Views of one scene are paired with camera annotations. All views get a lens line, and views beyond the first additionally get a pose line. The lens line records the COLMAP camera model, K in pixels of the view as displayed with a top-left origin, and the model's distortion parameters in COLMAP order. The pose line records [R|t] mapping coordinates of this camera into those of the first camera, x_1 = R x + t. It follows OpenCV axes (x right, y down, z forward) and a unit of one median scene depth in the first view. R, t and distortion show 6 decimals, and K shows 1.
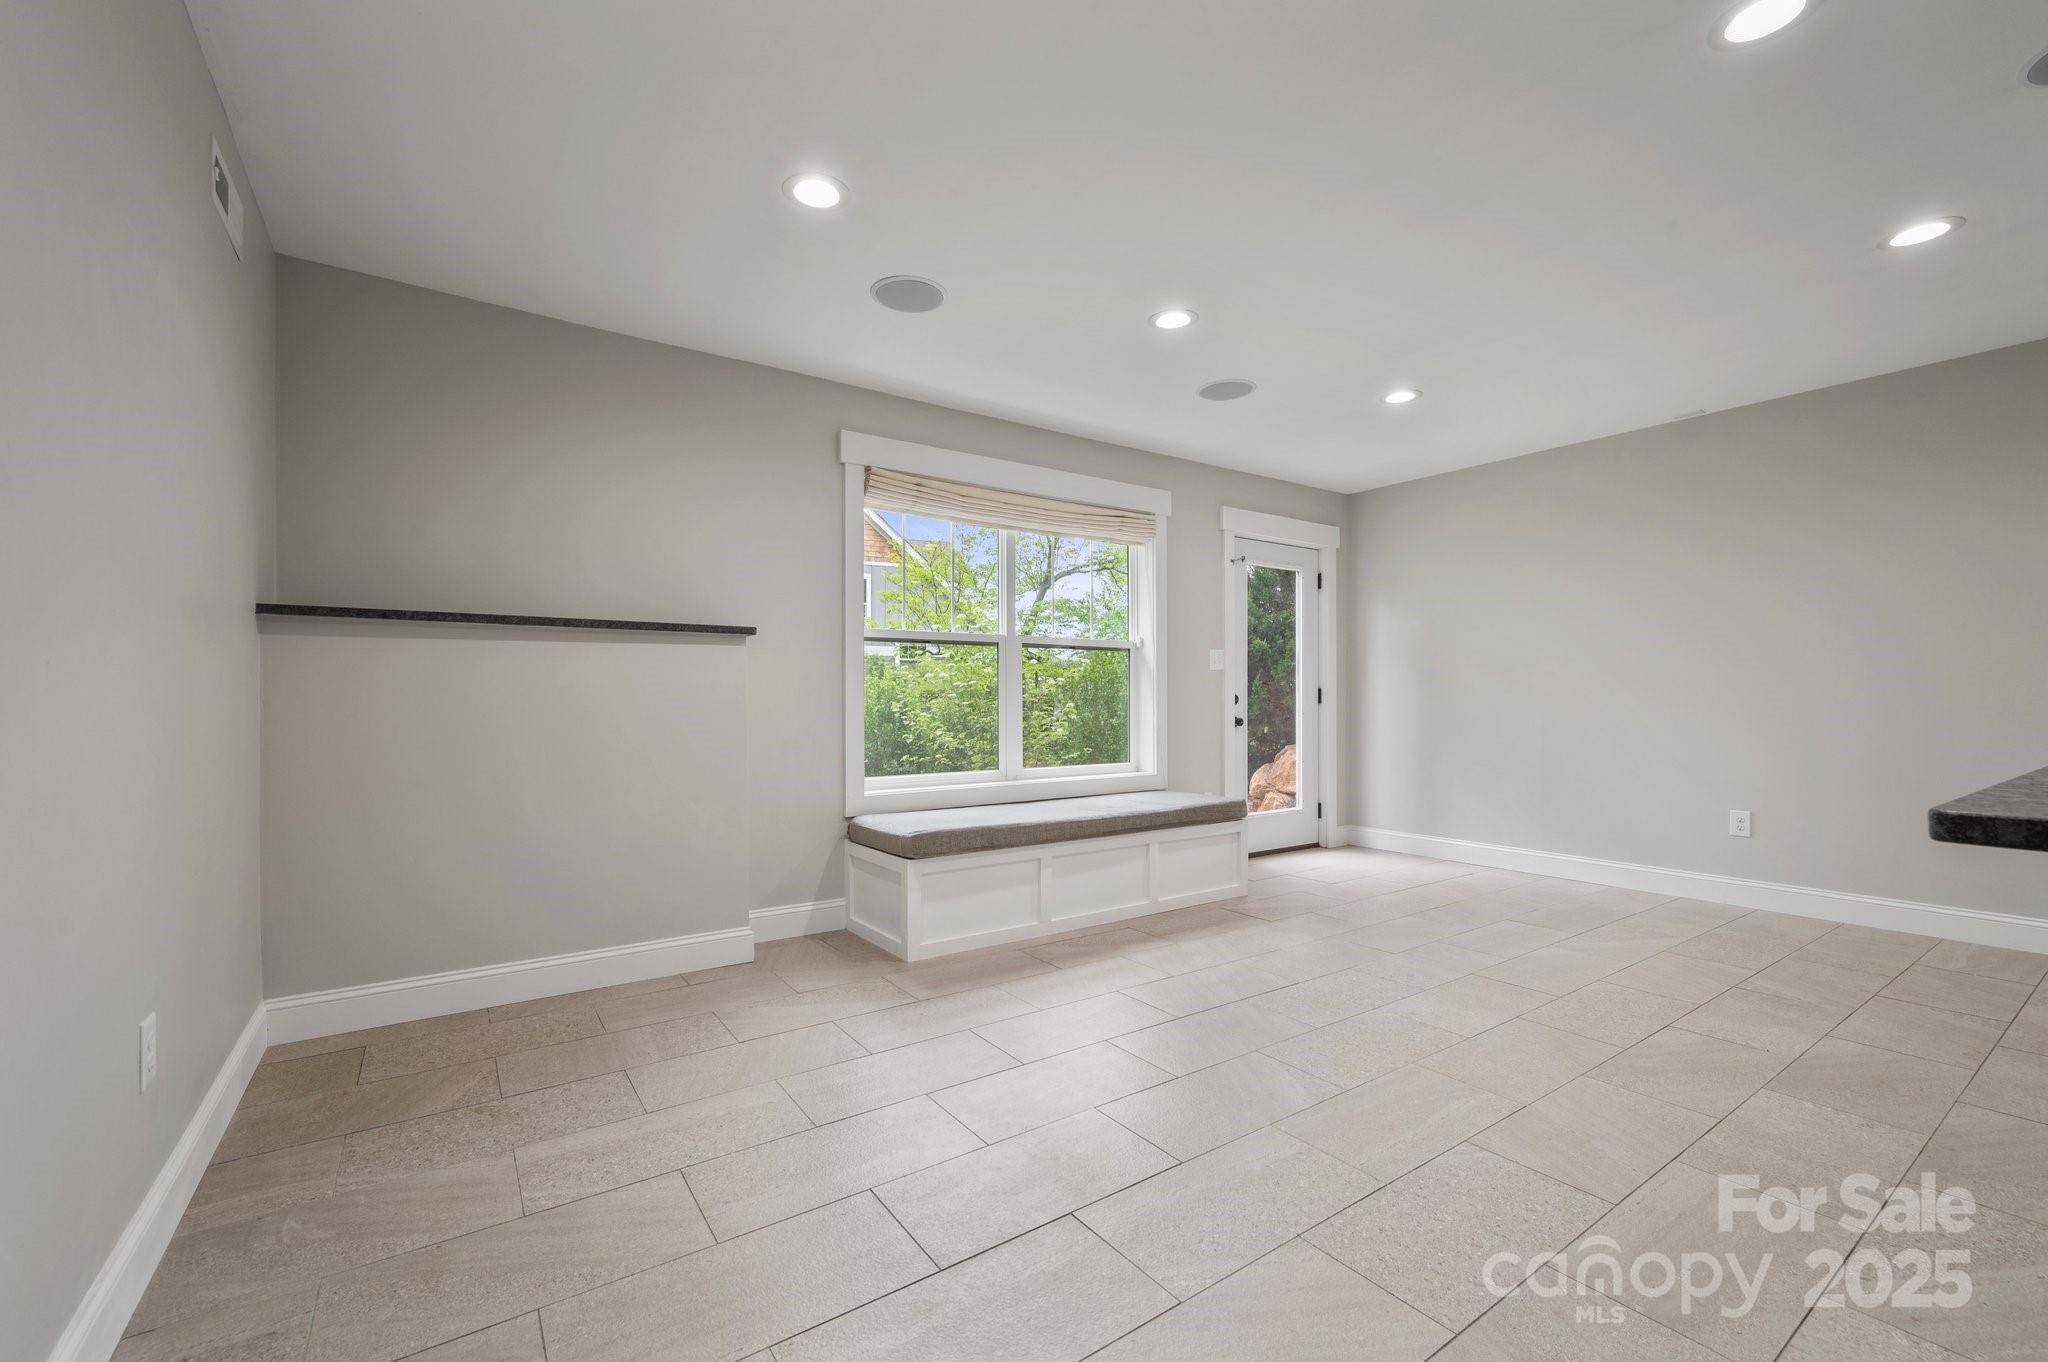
lens RADIAL K [[838.0, 0, 1017.7], [0, 838.0, 689.4], [0, 0, 1]] dist [0.000492, -0.000077]
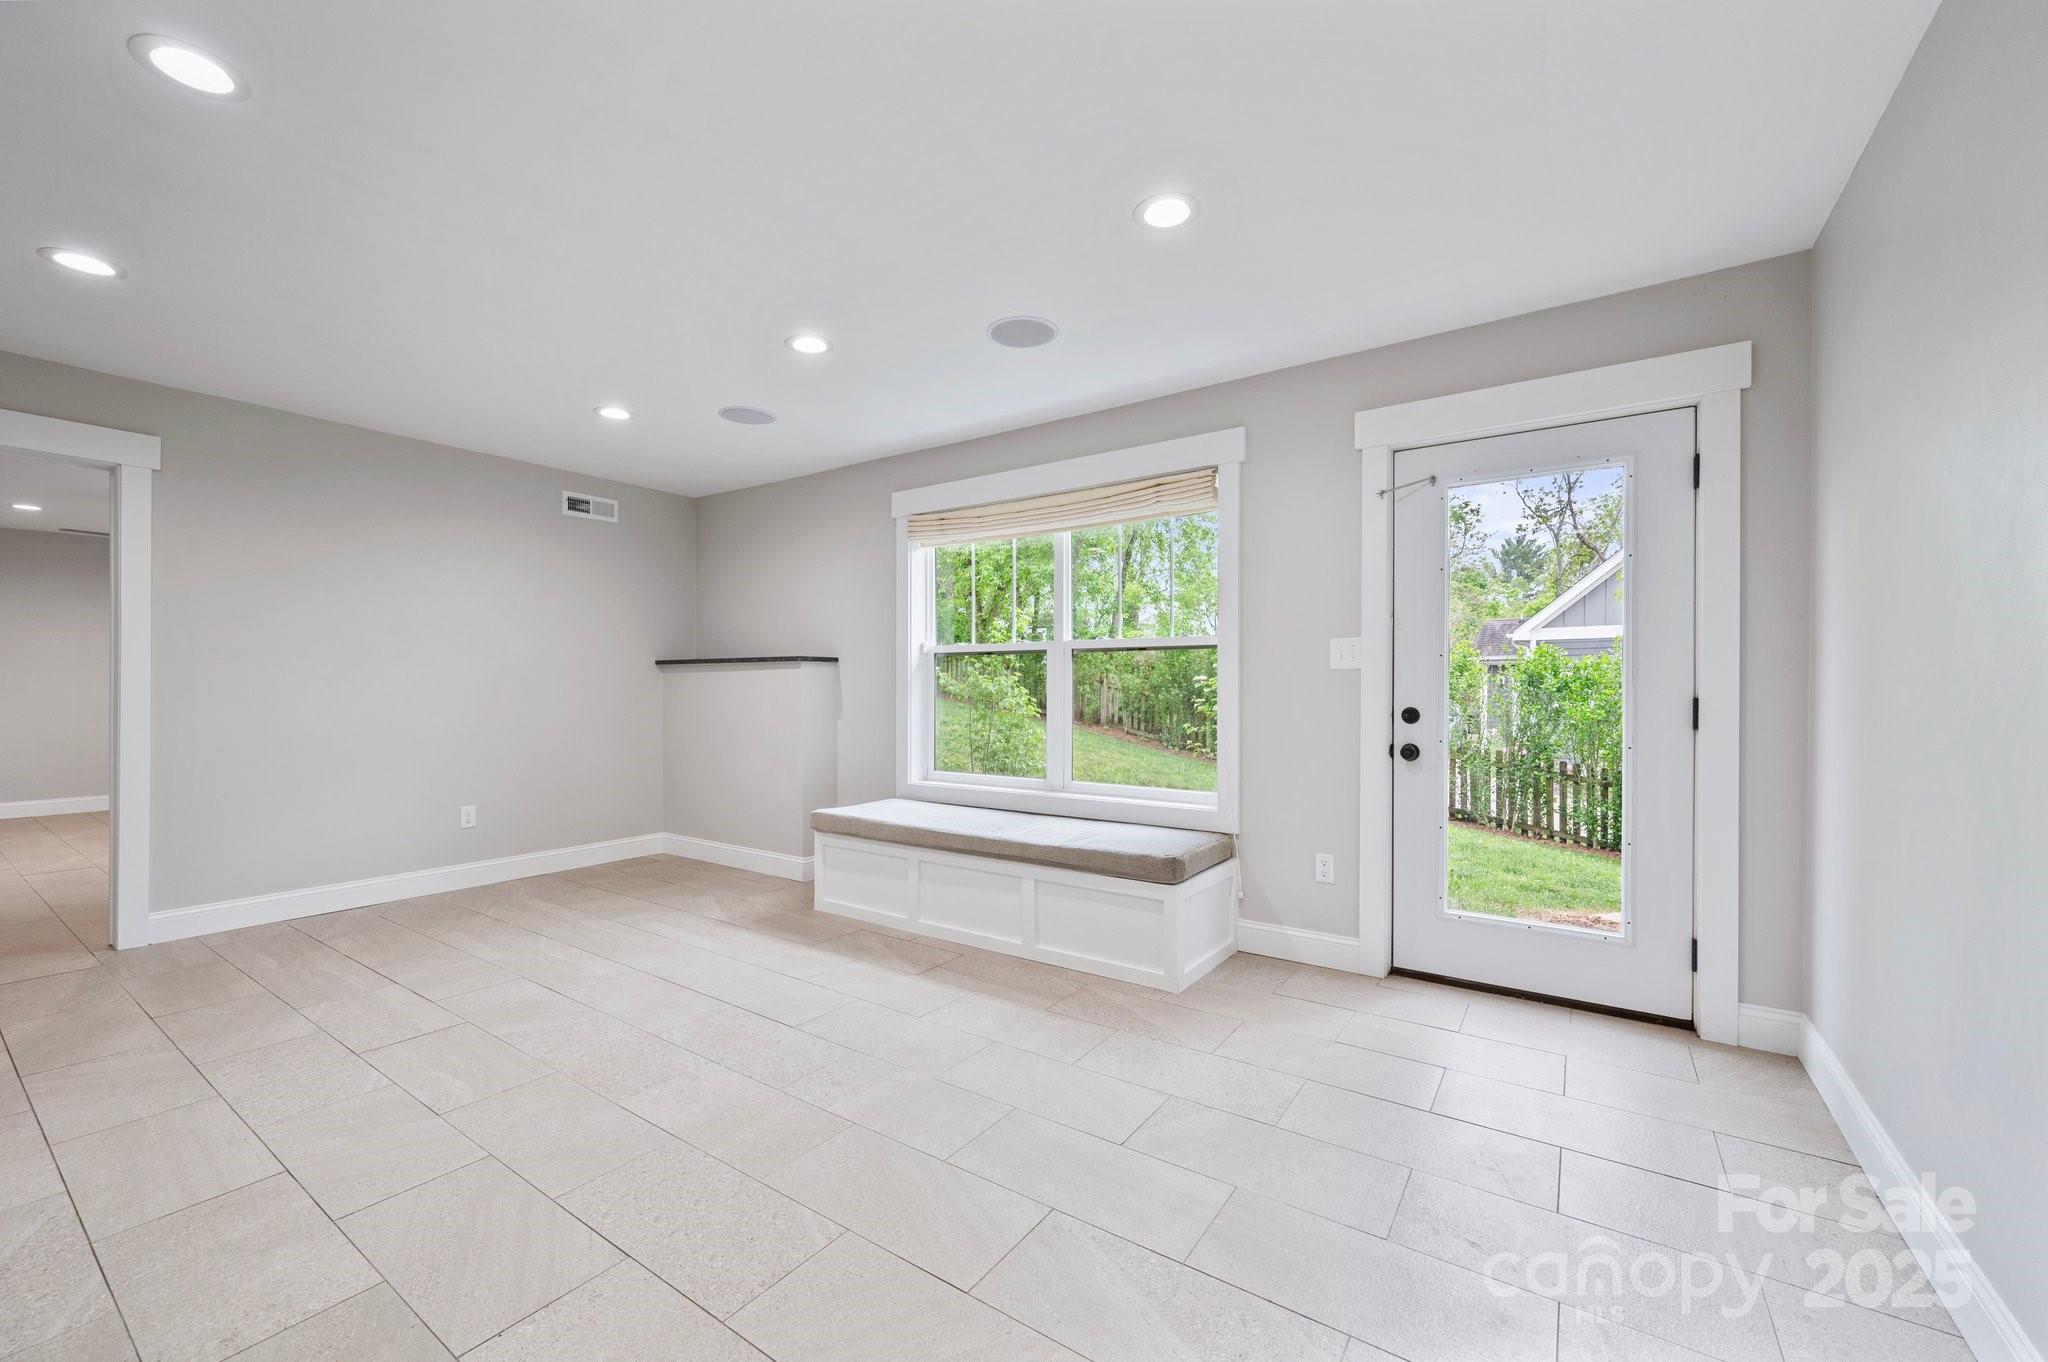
lens RADIAL K [[819.4, 0, 1024.0], [0, 819.4, 681.0], [0, 0, 1]] dist [-0.001709, -0.000225]
pose [[0.352452, -0.004493, -0.935819, 0.967935], [0.009579, 0.999953, -0.001193, -0.020185], [0.935781, -0.008544, 0.352479, 0.706414]]
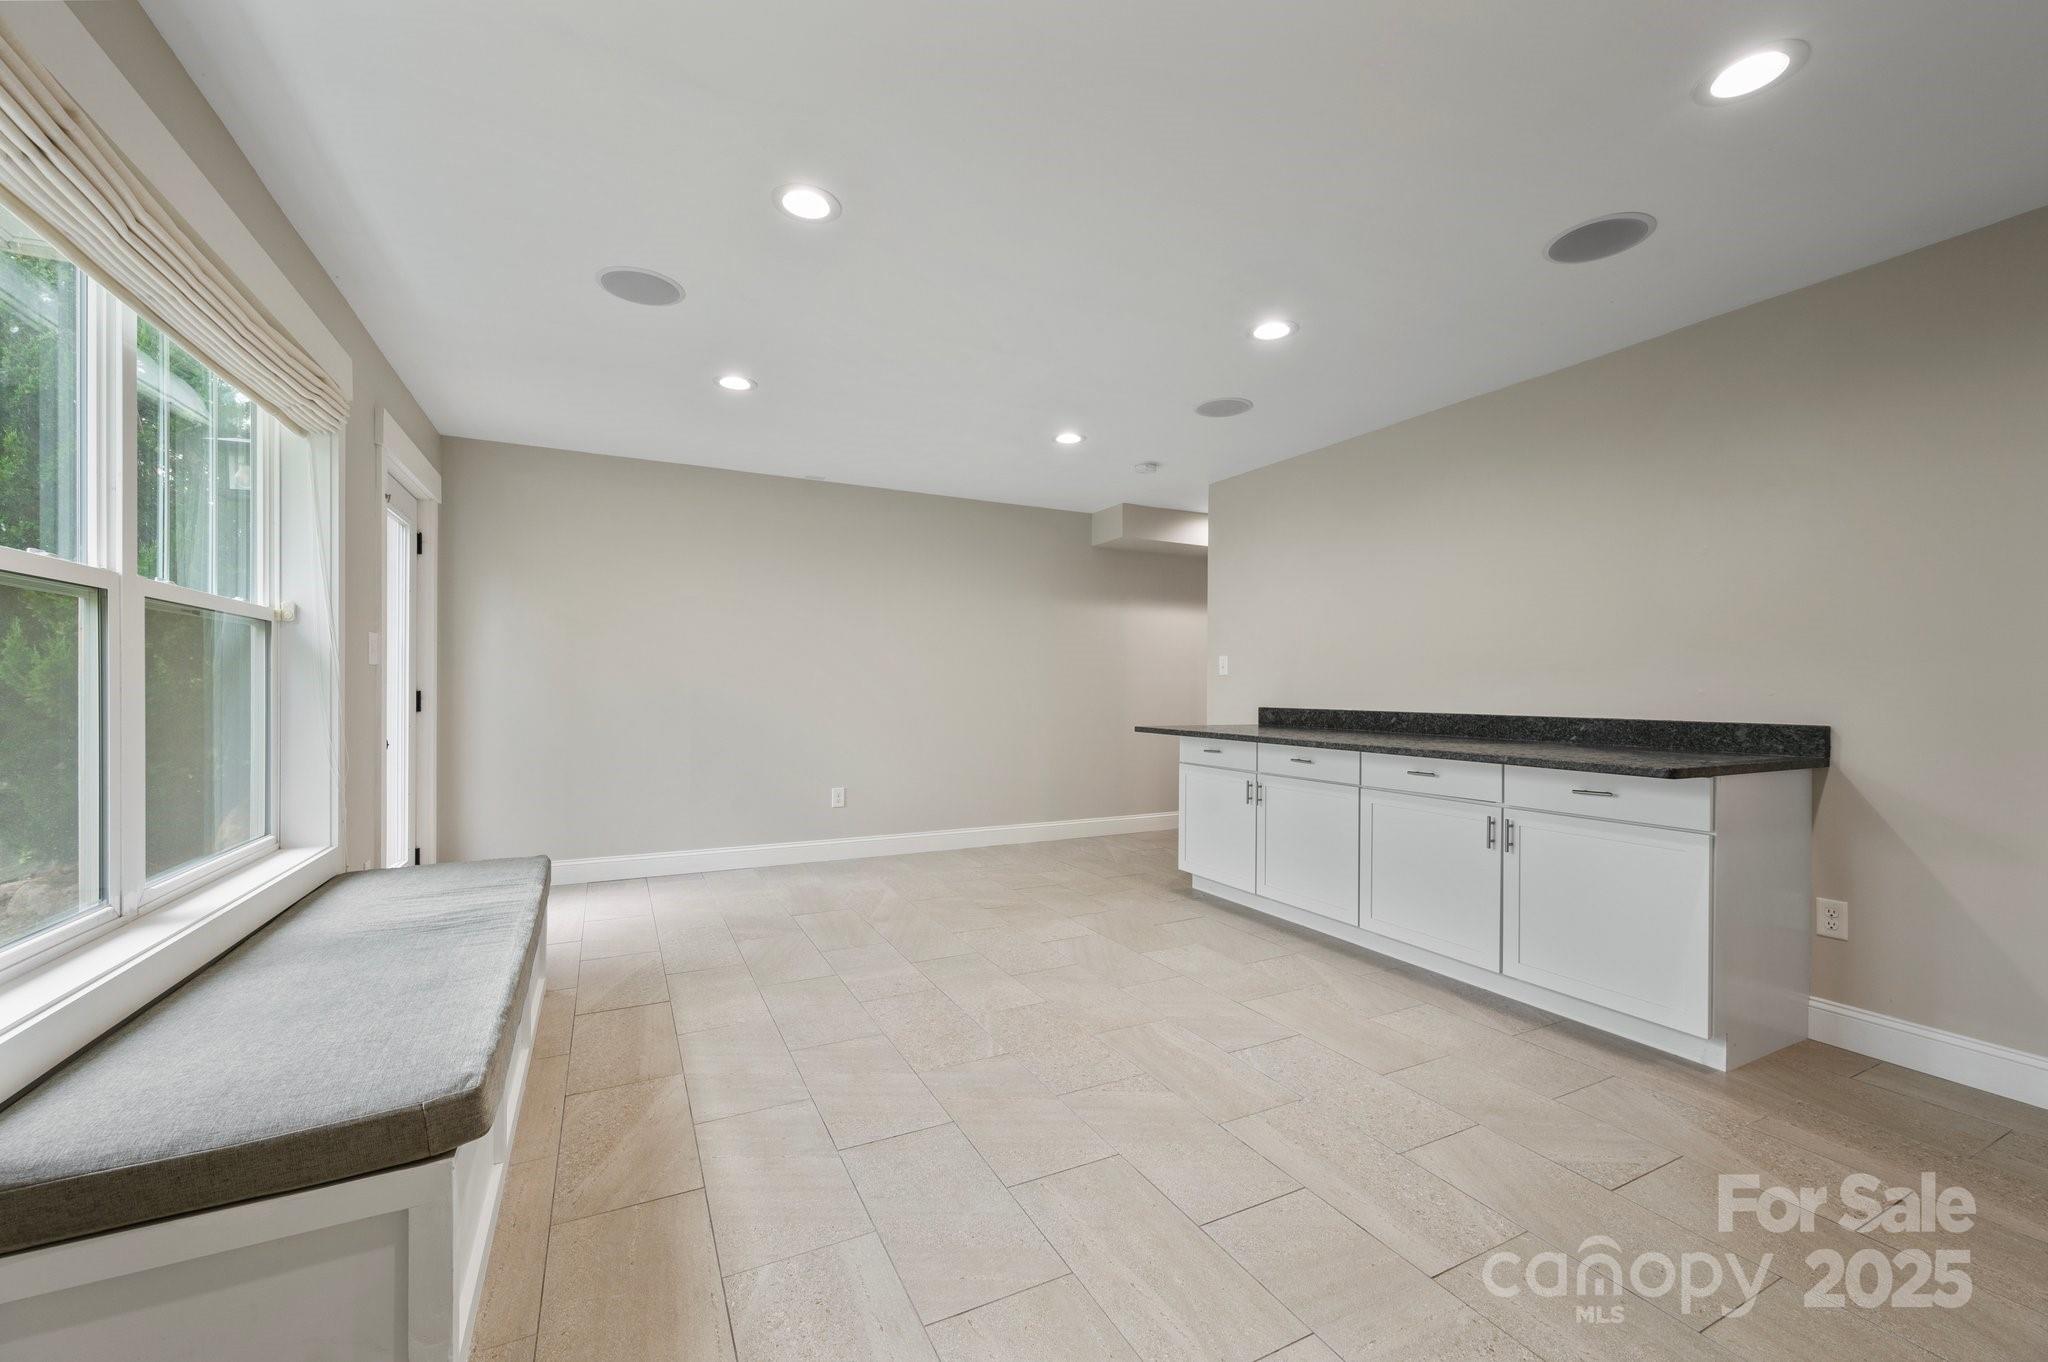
lens RADIAL K [[809.7, 0, 1017.9], [0, 809.7, 685.3], [0, 0, 1]] dist [-0.002144, -0.000611]
pose [[0.139786, 0.008070, 0.990149, -0.385948], [-0.018066, 0.999821, -0.005598, -0.016283], [-0.990017, -0.017105, 0.139907, 0.568457]]
